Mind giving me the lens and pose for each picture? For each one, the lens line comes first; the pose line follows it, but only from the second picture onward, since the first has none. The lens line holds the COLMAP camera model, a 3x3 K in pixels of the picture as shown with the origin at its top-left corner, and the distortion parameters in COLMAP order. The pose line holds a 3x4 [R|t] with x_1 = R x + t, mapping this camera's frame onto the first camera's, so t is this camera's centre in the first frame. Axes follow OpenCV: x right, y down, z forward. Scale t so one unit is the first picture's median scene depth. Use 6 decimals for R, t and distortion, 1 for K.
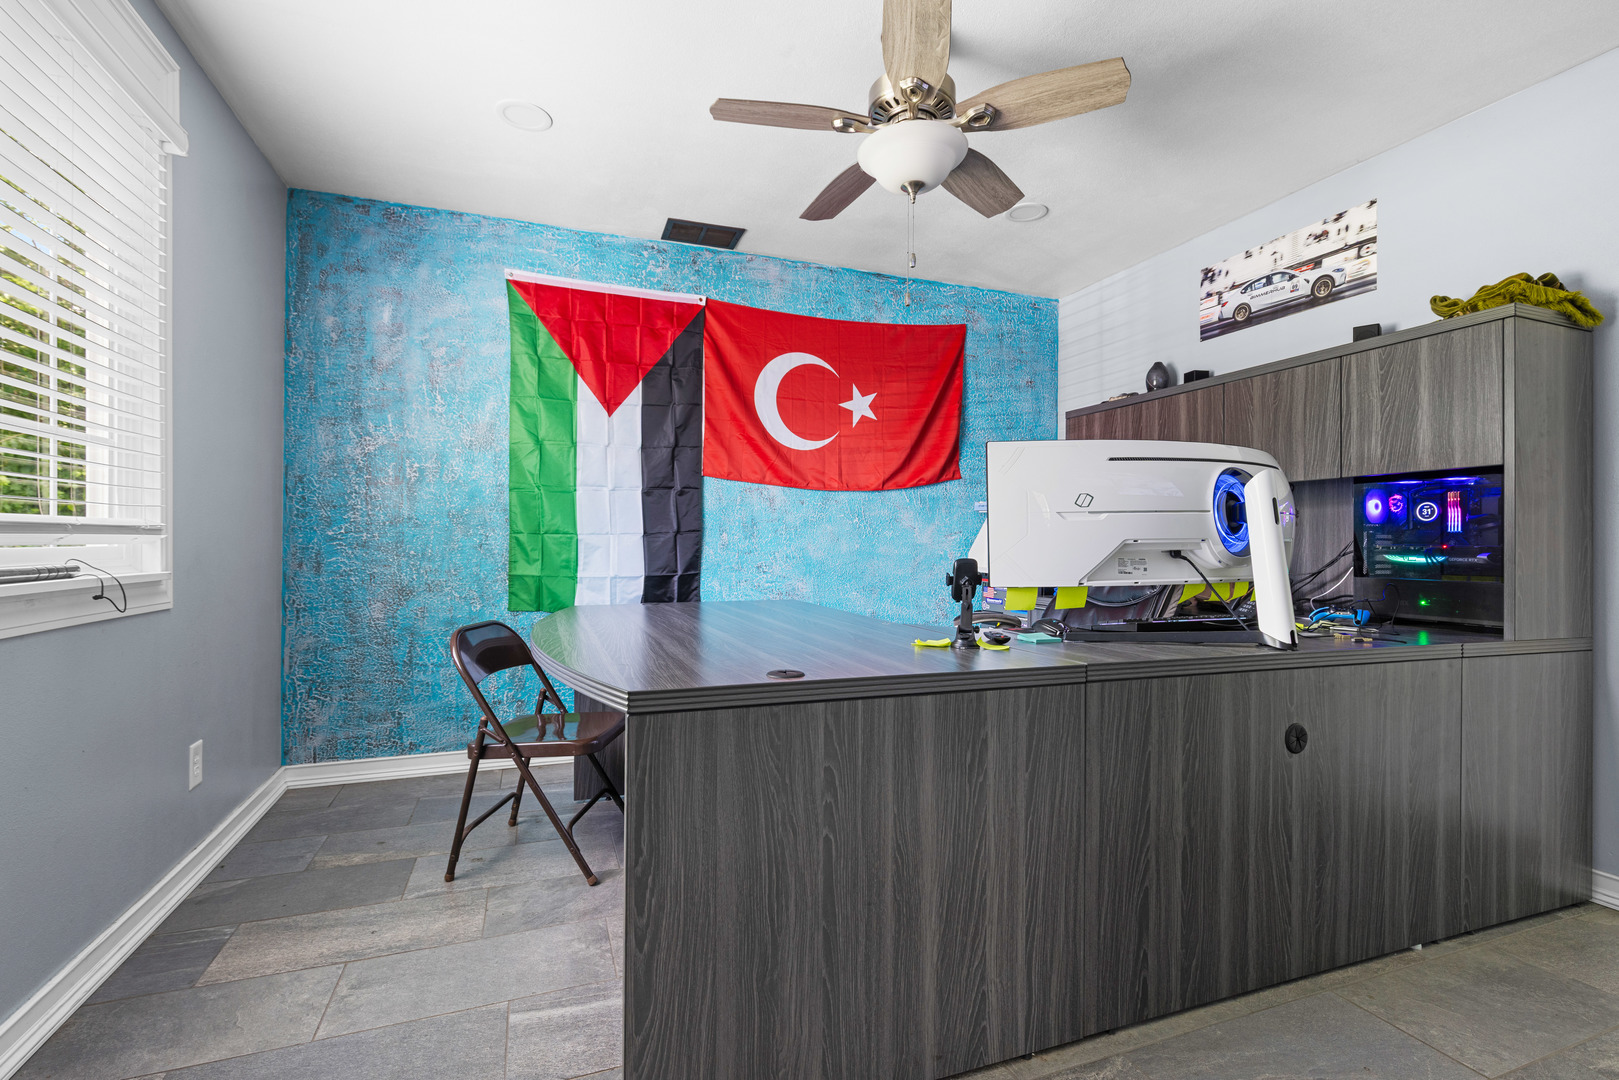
lens RADIAL K [[751.8, 0, 811.9], [0, 751.8, 538.3], [0, 0, 1]] dist [0.000705, -0.000029]
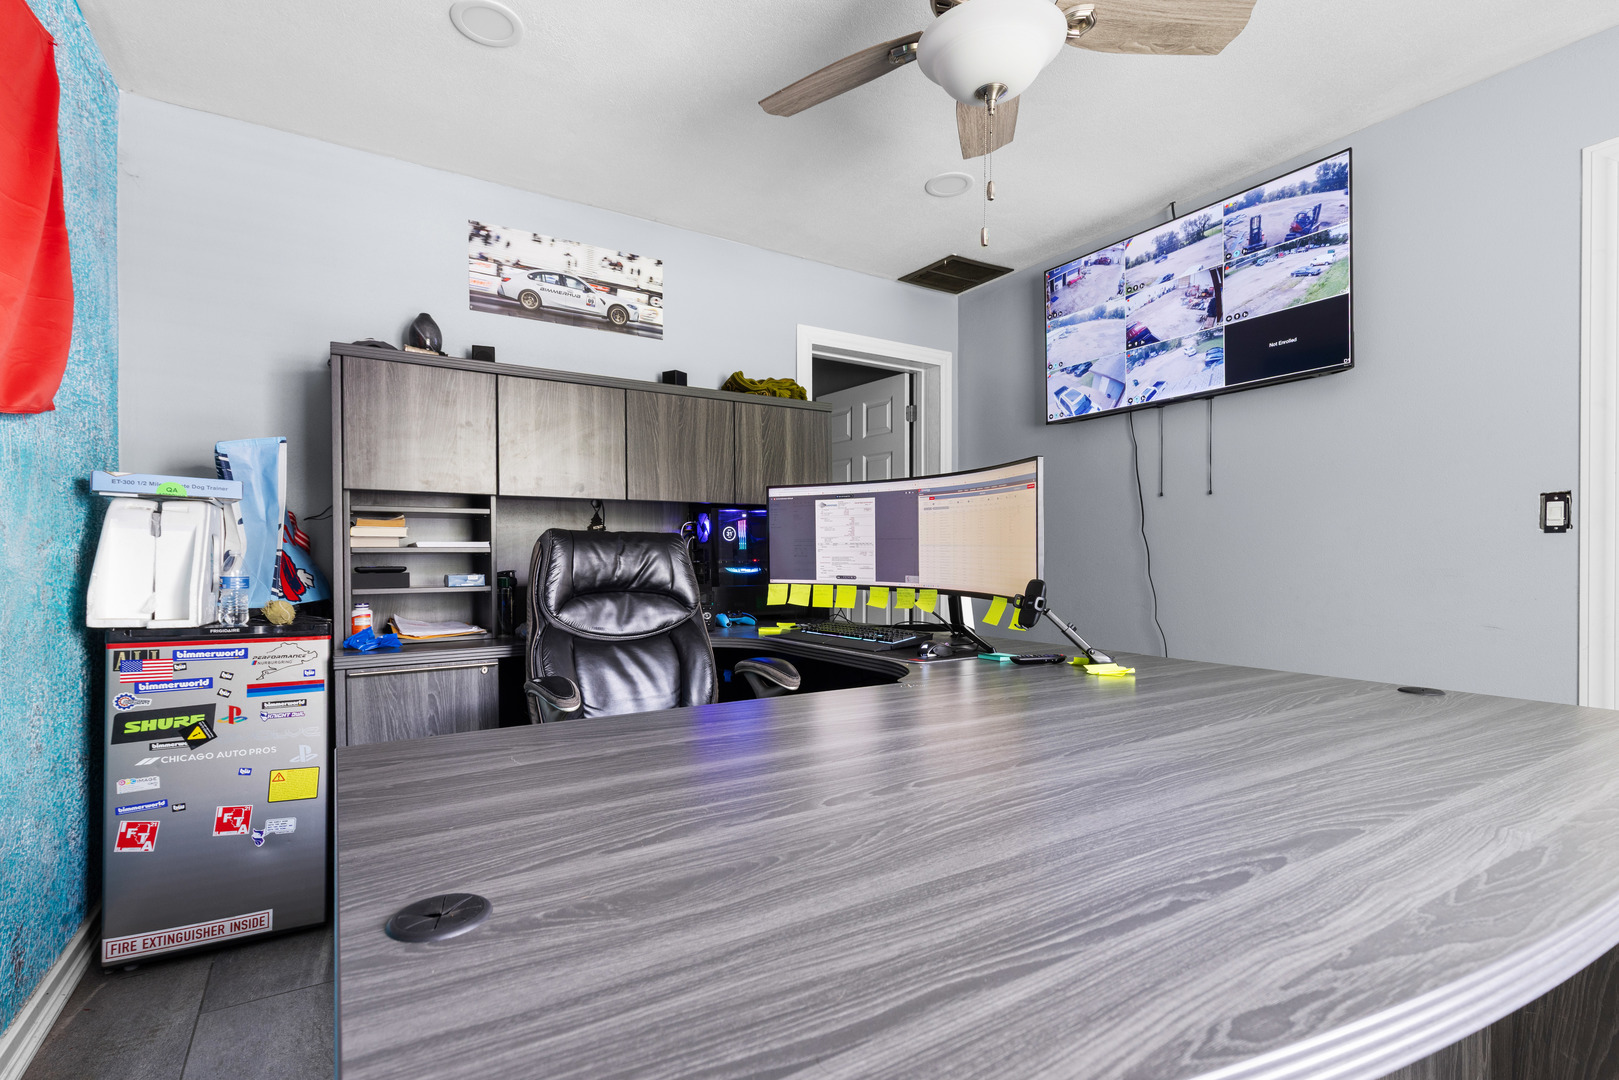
lens RADIAL K [[751.8, 0, 808.2], [0, 751.8, 551.9], [0, 0, 1]] dist [0.000705, -0.000029]
pose [[-0.205423, -0.005061, 0.978660, -0.401869], [-0.003604, 0.999984, 0.004414, -0.008804], [-0.978667, -0.002621, -0.205437, 0.946677]]
